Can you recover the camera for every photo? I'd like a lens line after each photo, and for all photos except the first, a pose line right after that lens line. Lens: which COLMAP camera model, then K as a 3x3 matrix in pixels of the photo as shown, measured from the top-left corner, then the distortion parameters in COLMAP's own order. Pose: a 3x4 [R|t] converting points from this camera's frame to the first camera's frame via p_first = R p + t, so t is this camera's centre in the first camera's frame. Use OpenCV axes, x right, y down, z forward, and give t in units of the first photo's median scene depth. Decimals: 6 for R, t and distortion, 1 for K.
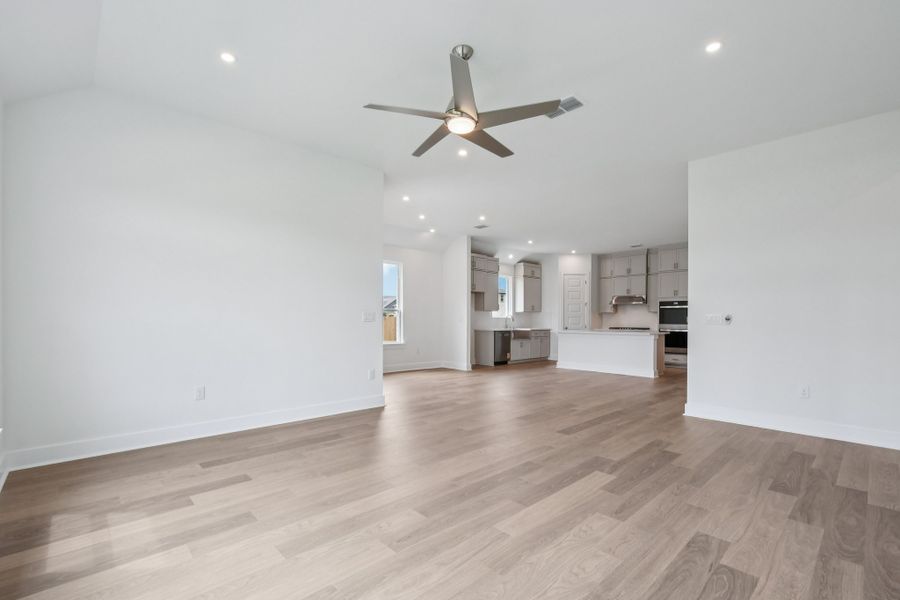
lens RADIAL K [[400.9, 0, 450.4], [0, 400.9, 324.7], [0, 0, 1]] dist [-0.001267, -0.000312]
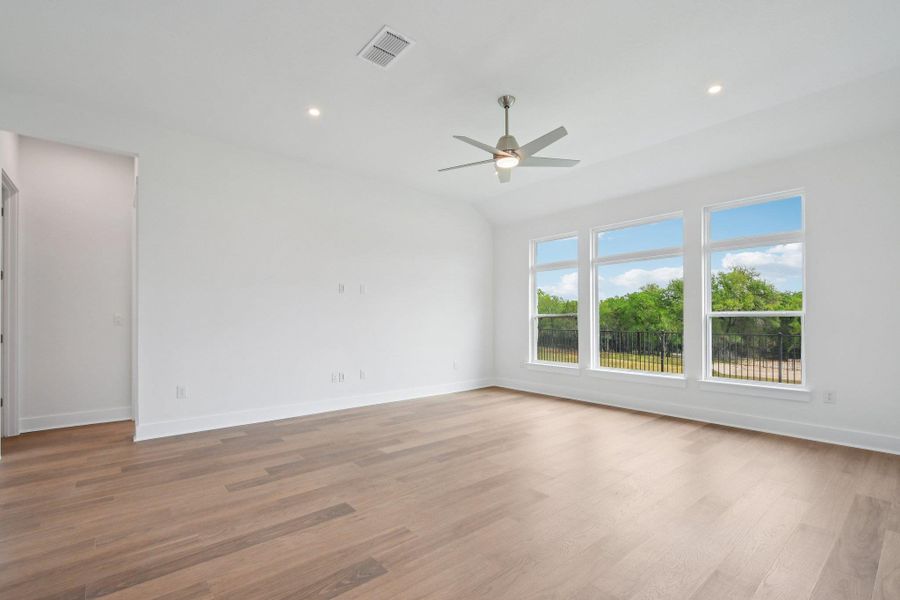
lens RADIAL K [[406.9, 0, 447.0], [0, 406.9, 318.1], [0, 0, 1]] dist [-0.004677, -0.000632]
pose [[-0.998035, -0.000819, 0.062657, 0.132098], [-0.000272, 0.999962, 0.008739, -0.028742], [-0.062662, 0.008705, -0.997997, 2.267128]]
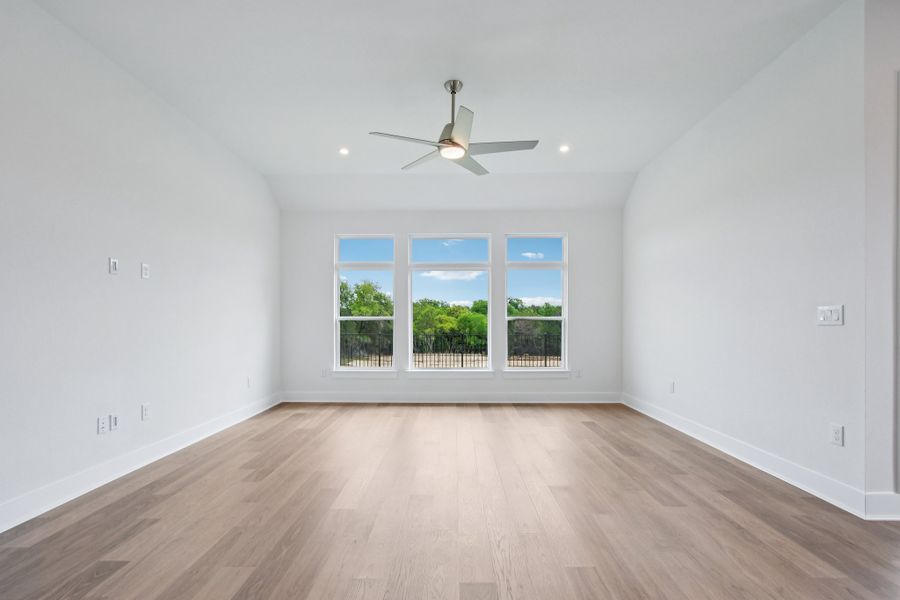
lens RADIAL K [[400.9, 0, 450.4], [0, 400.9, 324.7], [0, 0, 1]] dist [-0.001267, -0.000312]
pose [[-0.696215, -0.000180, -0.717833, 0.863131], [-0.011103, 0.999883, 0.010518, -0.018265], [0.717747, 0.015293, -0.696136, 1.803571]]
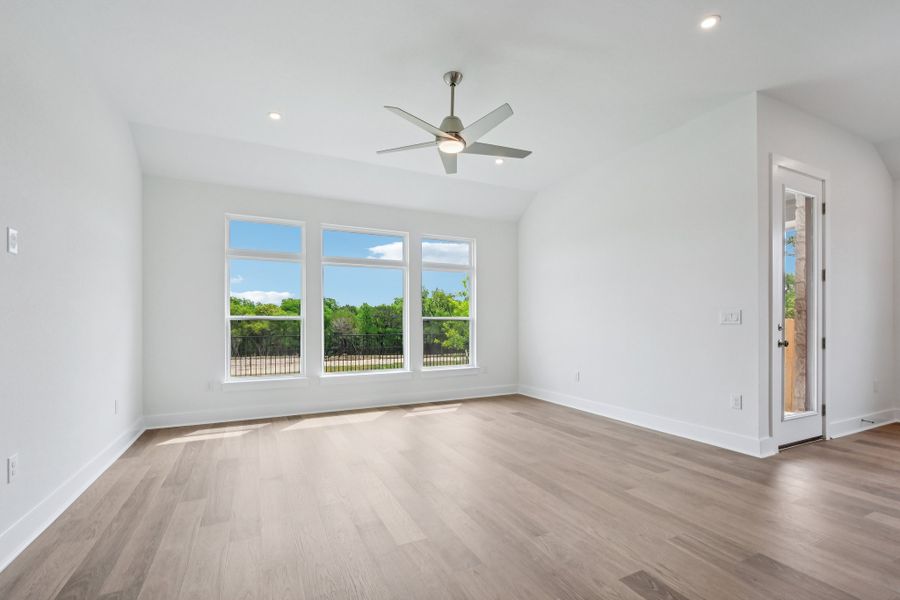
lens RADIAL K [[394.8, 0, 447.8], [0, 394.8, 322.6], [0, 0, 1]] dist [-0.002058, -0.000344]
pose [[-0.302815, -0.001936, -0.953047, 1.077170], [-0.010298, 0.999946, 0.001240, -0.014201], [0.952994, 0.010190, -0.302819, 1.323432]]
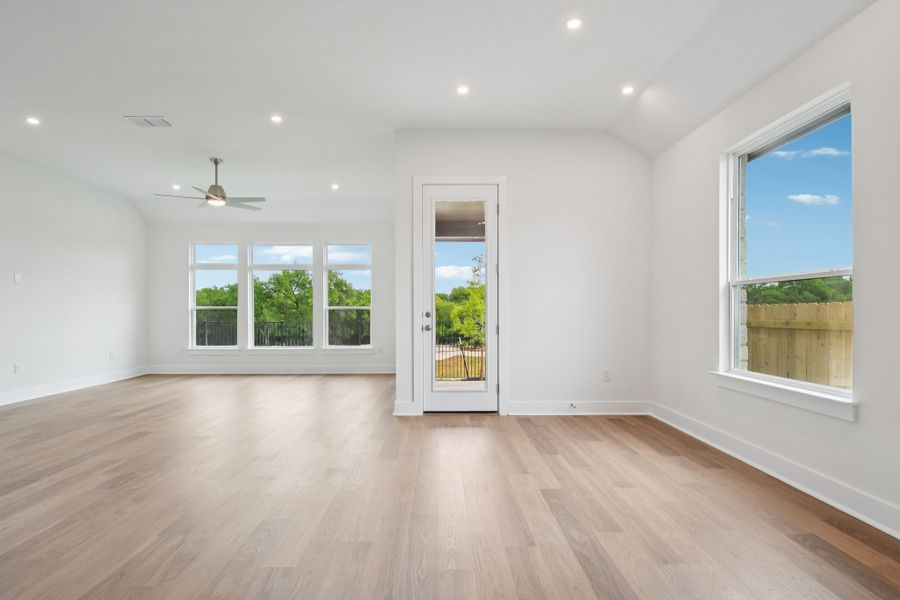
lens RADIAL K [[443.5, 0, 446.8], [0, 443.5, 312.2], [0, 0, 1]] dist [-0.003556, -0.001084]
pose [[-0.676444, -0.002001, -0.736492, 0.799020], [-0.010429, 0.999922, 0.006862, -0.030554], [0.736420, 0.012323, -0.676412, 3.128291]]
